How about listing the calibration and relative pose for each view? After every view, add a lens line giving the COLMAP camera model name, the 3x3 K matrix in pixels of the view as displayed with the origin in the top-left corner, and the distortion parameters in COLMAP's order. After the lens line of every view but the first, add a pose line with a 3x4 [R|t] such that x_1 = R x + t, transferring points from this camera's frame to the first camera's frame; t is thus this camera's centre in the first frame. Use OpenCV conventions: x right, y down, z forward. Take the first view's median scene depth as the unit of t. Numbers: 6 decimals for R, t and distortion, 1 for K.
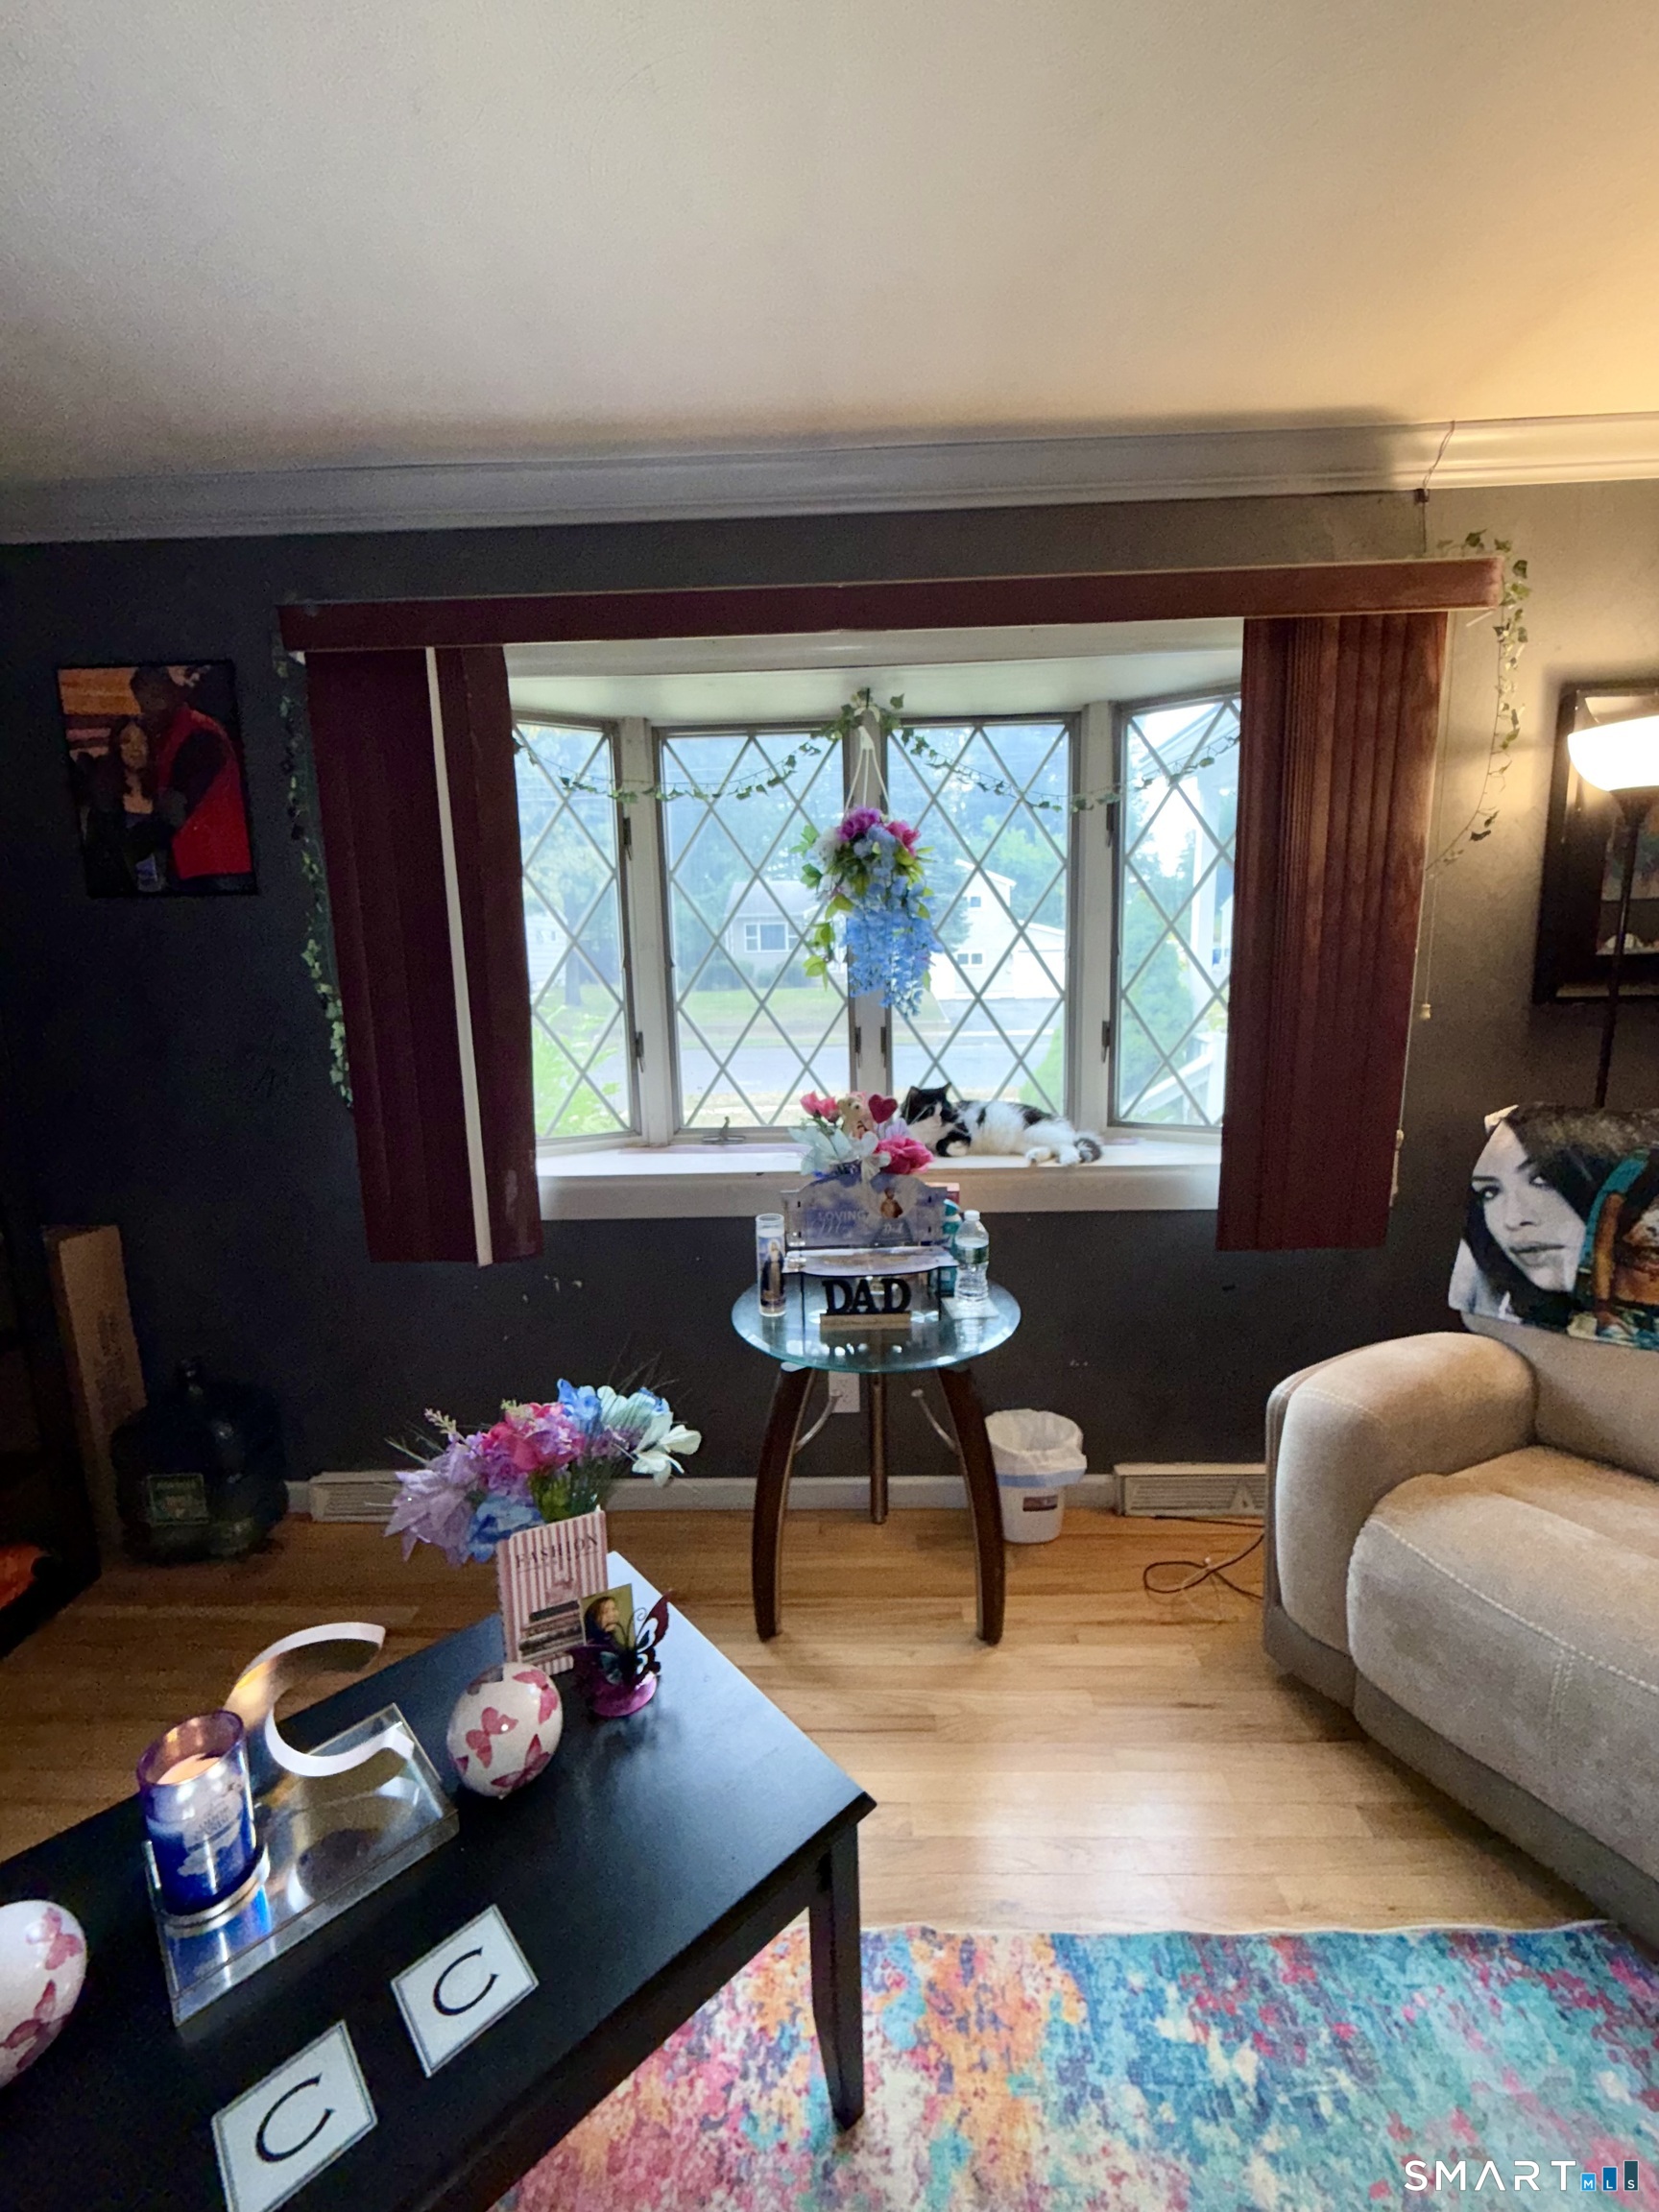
lens RADIAL K [[888.8, 0, 835.1], [0, 888.8, 1095.9], [0, 0, 1]] dist [0.001953, 0.000117]
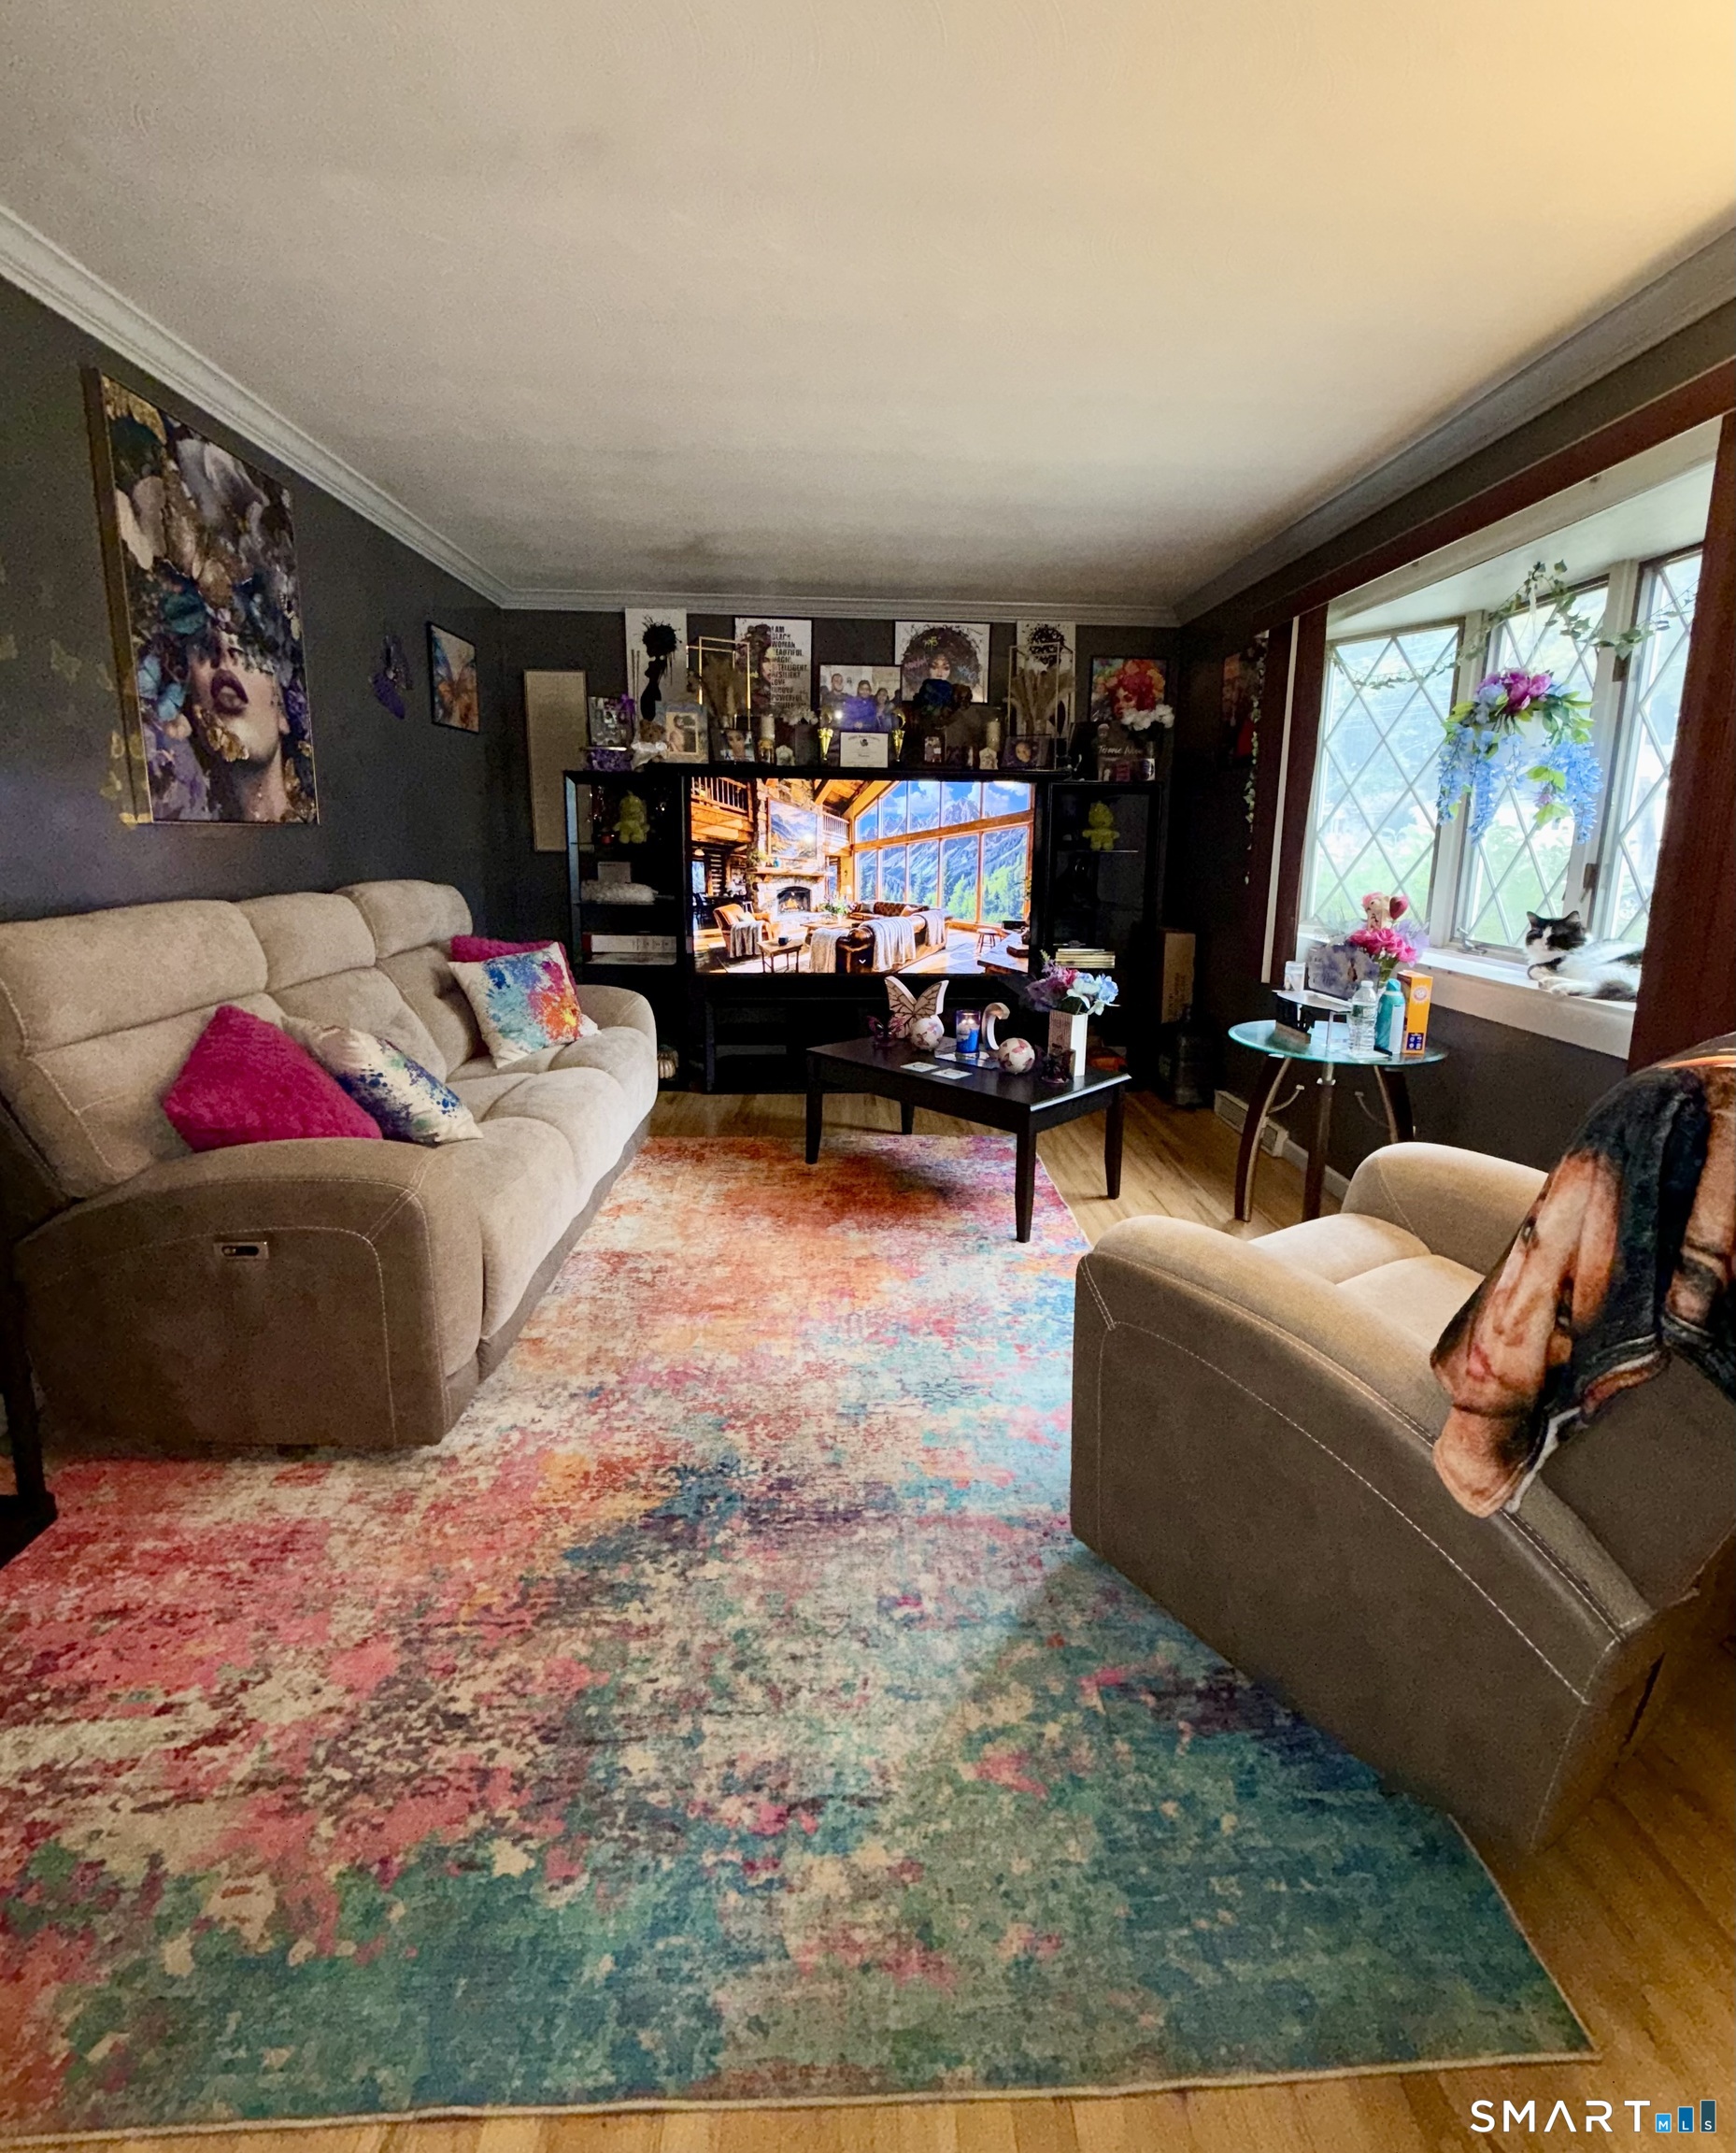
lens RADIAL K [[950.5, 0, 882.7], [0, 950.5, 994.1], [0, 0, 1]] dist [0.000669, 0.000037]
pose [[0.067975, 0.196328, -0.978179, 1.494232], [-0.169740, 0.968429, 0.182575, 0.010965], [0.983142, 0.153626, 0.099154, 0.130757]]
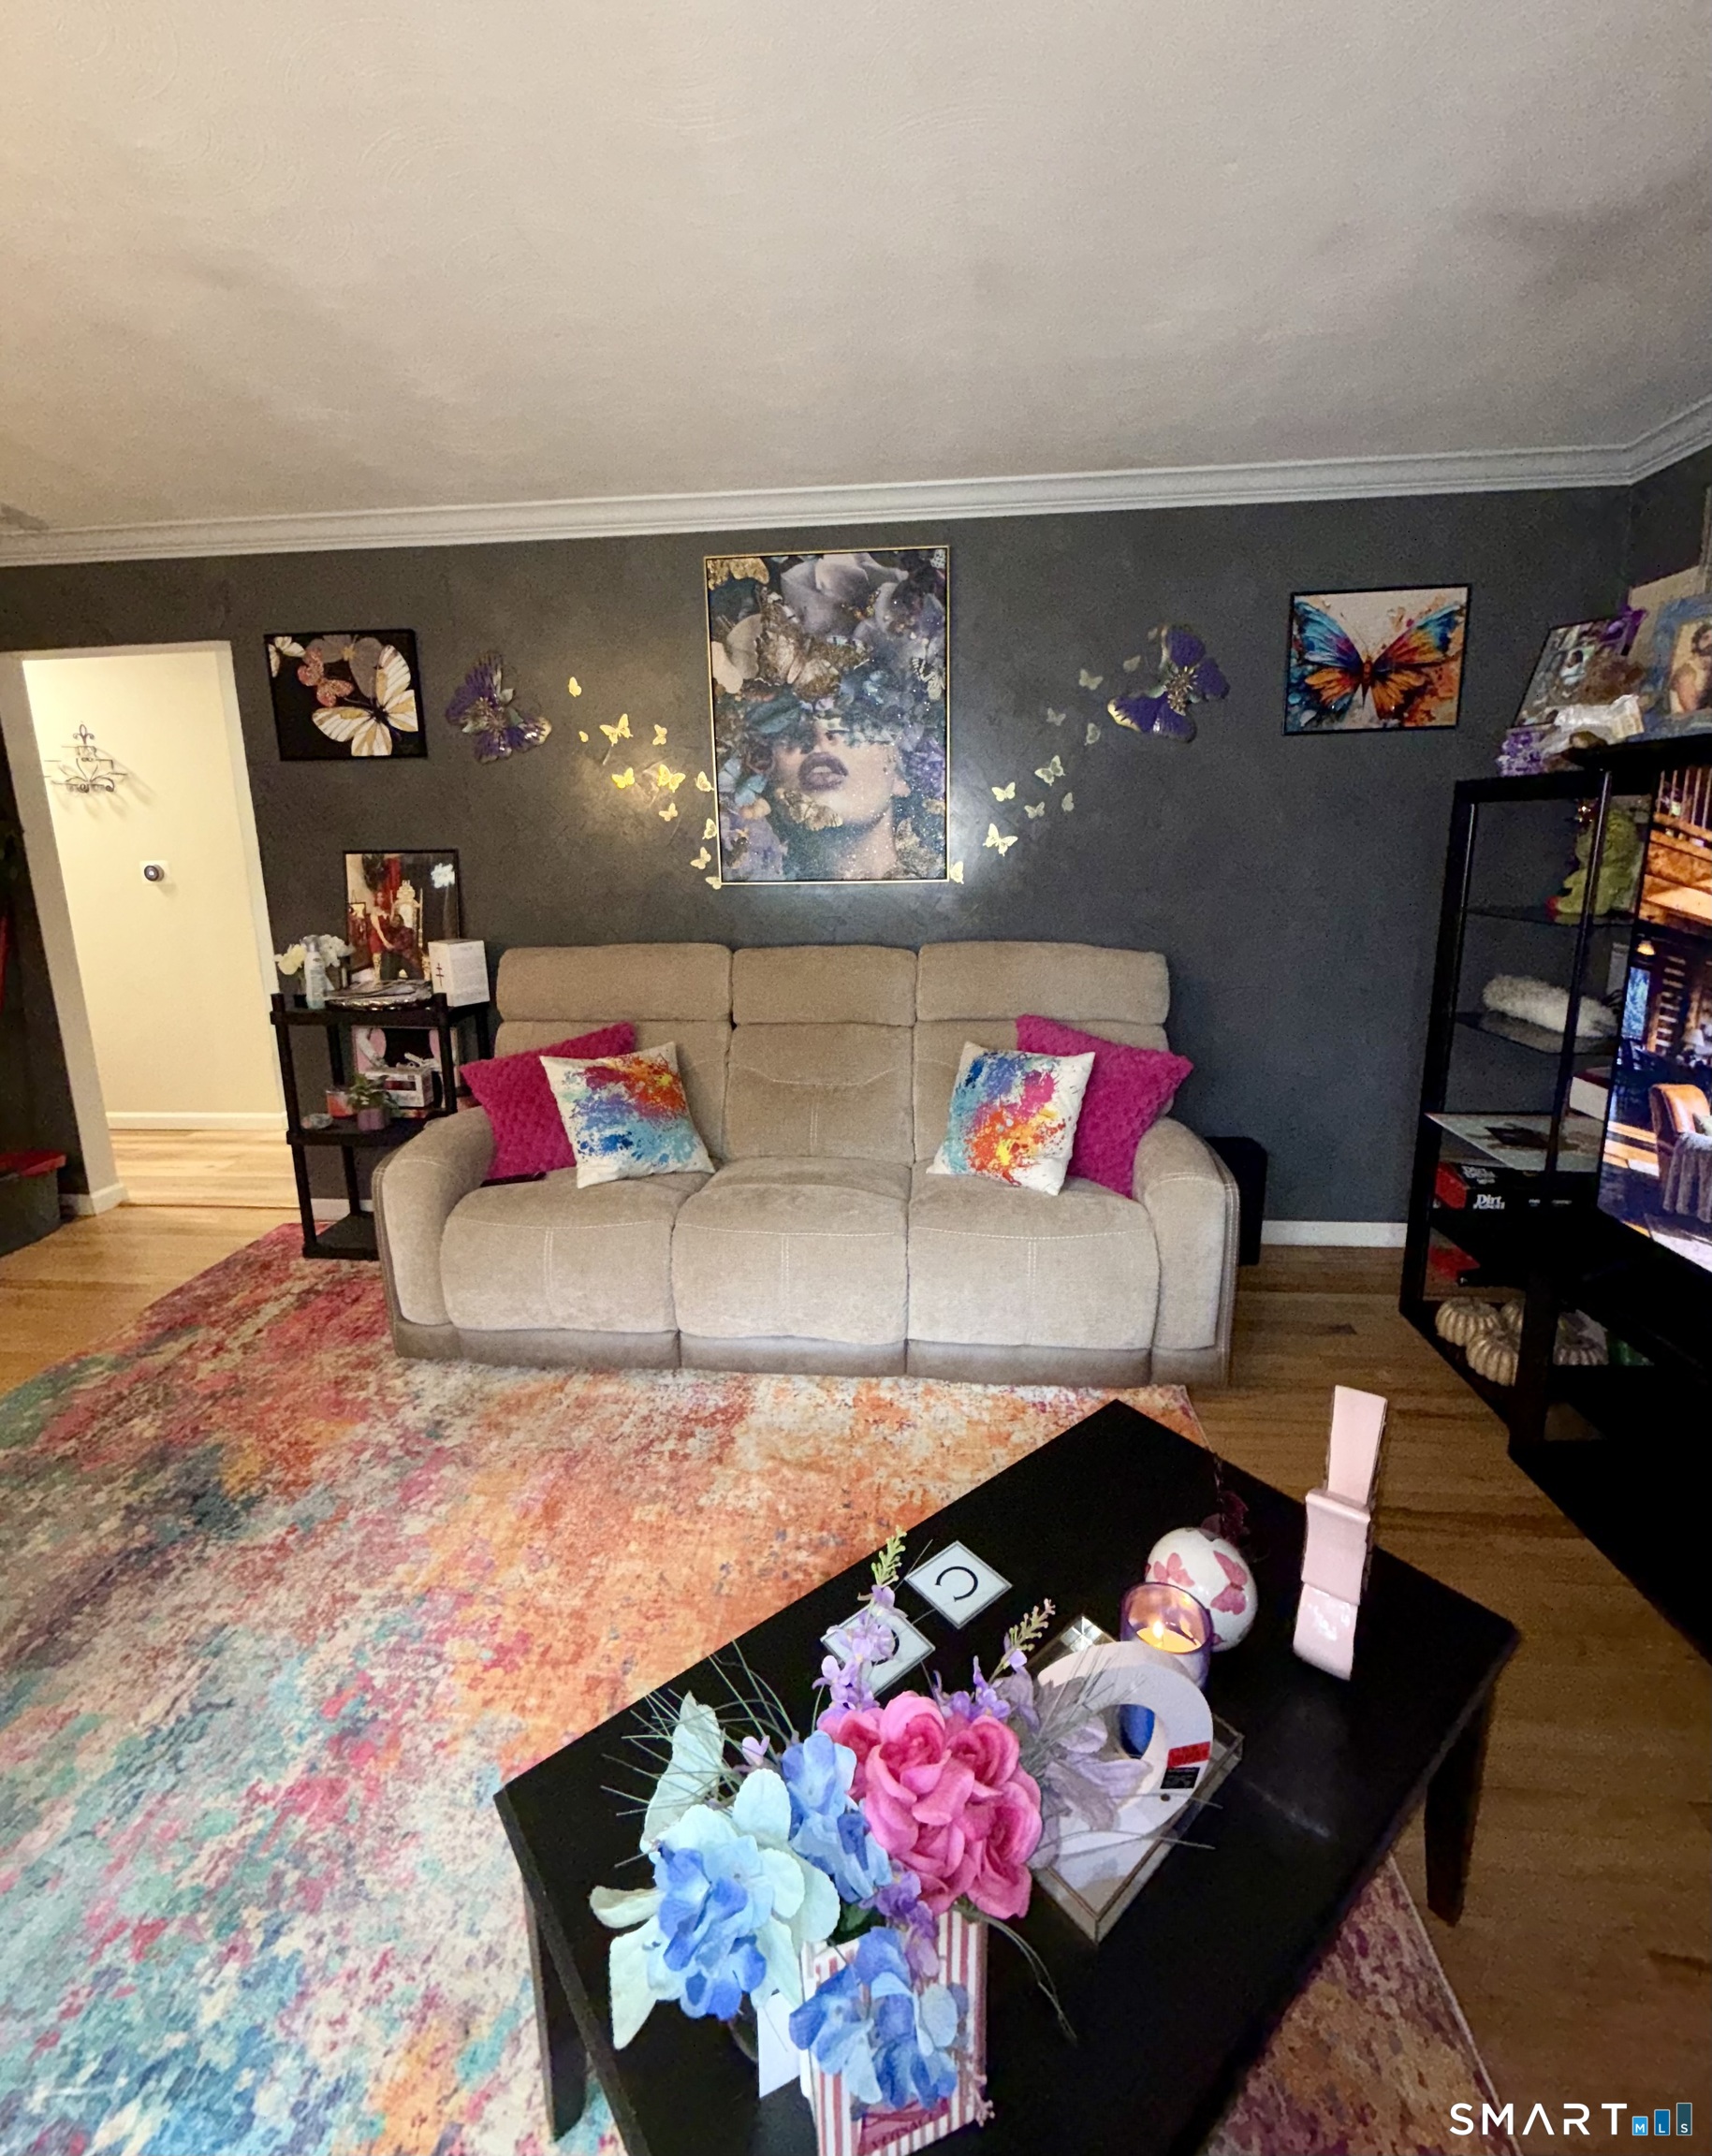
lens RADIAL K [[905.7, 0, 856.5], [0, 905.7, 1005.8], [0, 0, 1]] dist [-0.004472, -0.000304]
pose [[-0.996749, 0.034885, 0.072620, -0.233085], [0.057208, 0.941154, 0.333102, -0.139283], [-0.056727, 0.336174, -0.940090, 0.871155]]
